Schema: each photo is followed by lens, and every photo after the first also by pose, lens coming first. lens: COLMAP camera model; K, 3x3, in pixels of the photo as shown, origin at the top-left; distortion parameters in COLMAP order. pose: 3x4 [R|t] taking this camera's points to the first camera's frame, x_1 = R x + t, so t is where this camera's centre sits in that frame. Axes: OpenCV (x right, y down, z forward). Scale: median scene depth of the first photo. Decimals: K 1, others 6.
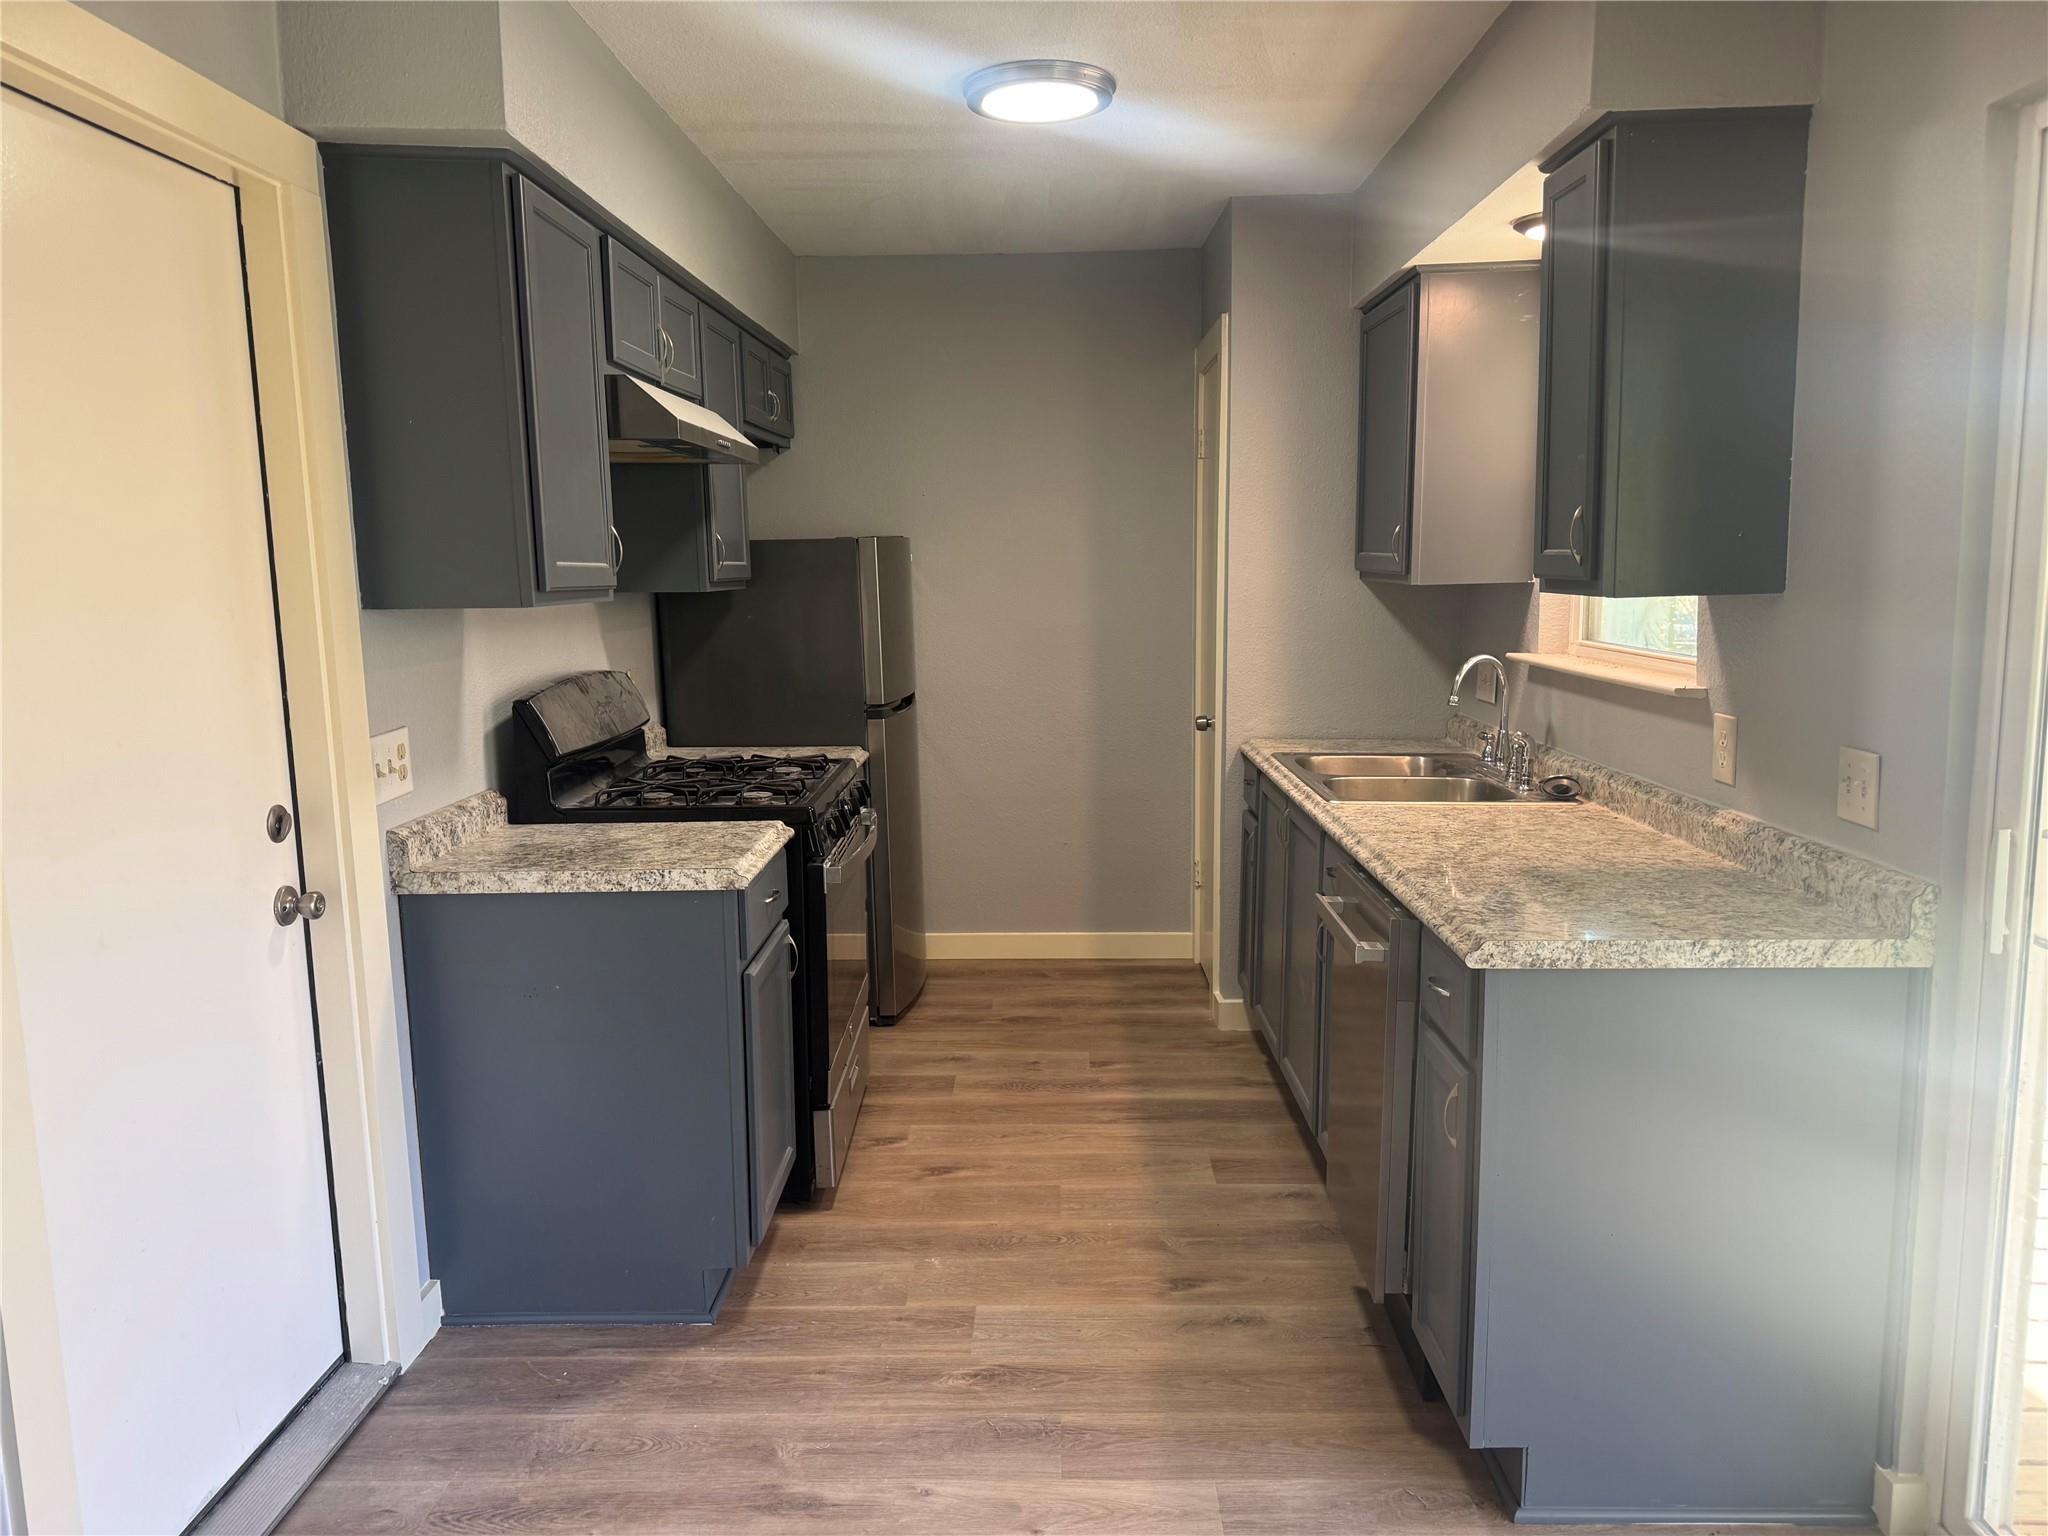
lens RADIAL K [[1406.1, 0, 1024.0], [0, 1406.1, 768.0], [0, 0, 1]] dist [-0.001101, -0.001309]
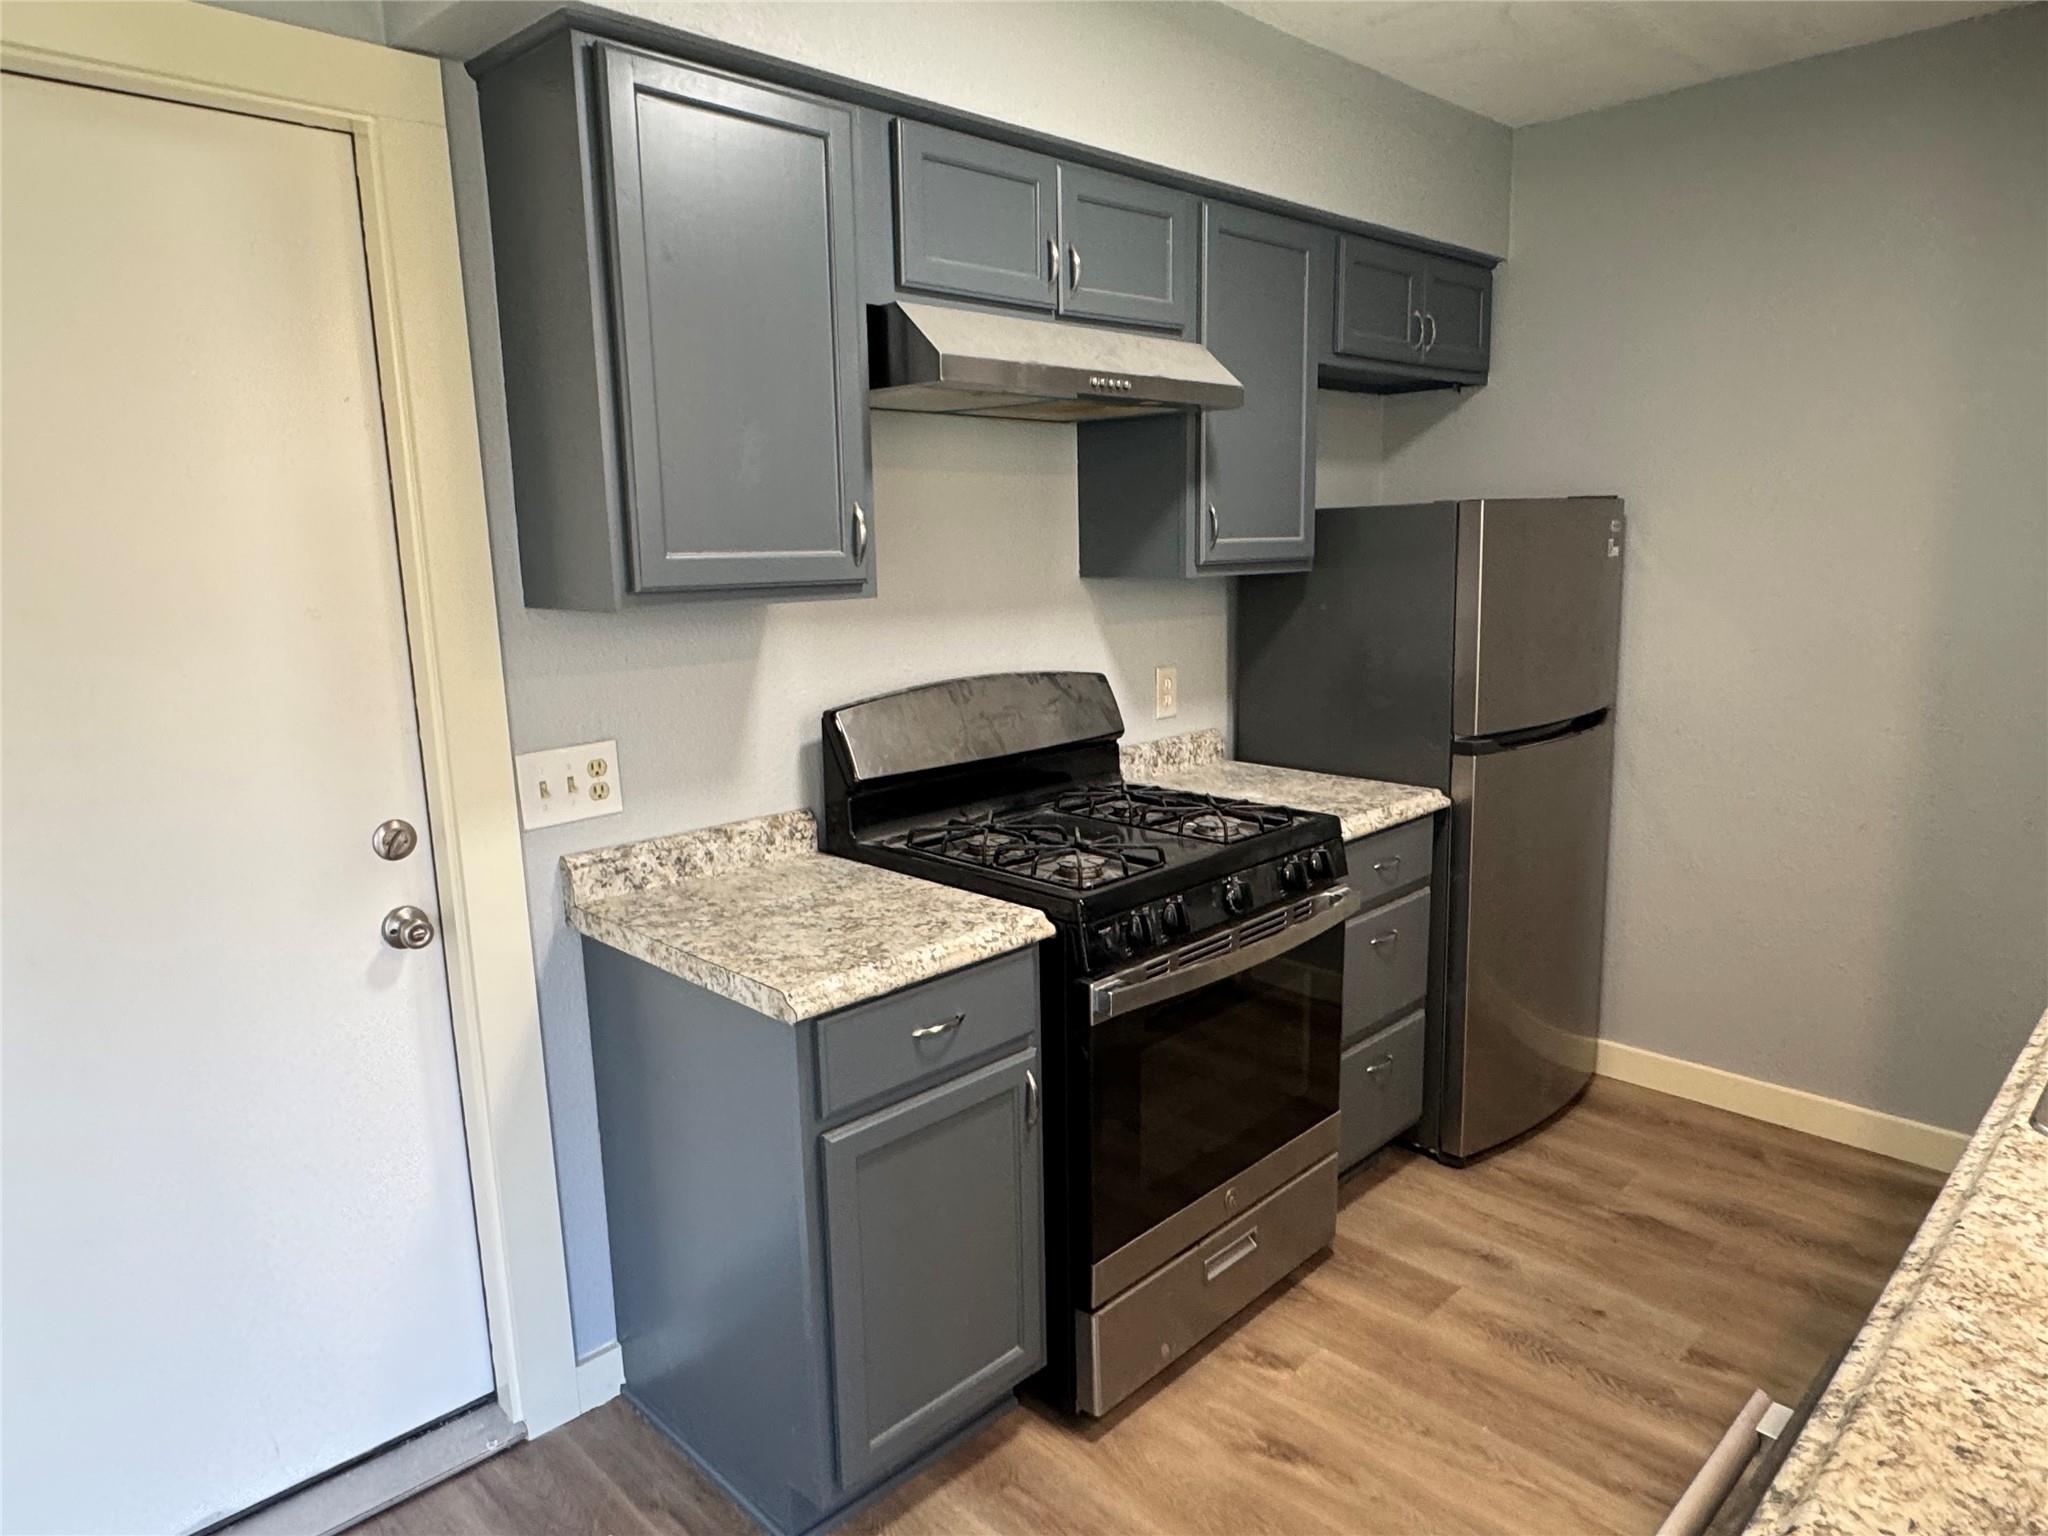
lens RADIAL K [[1275.7, 0, 1024.0], [0, 1275.7, 768.0], [0, 0, 1]] dist [0.001703, -0.001982]
pose [[0.710482, 0.125334, -0.692464, 0.231013], [-0.089364, 0.992114, 0.087881, -0.080597], [0.698018, -0.000557, 0.716080, 0.462419]]
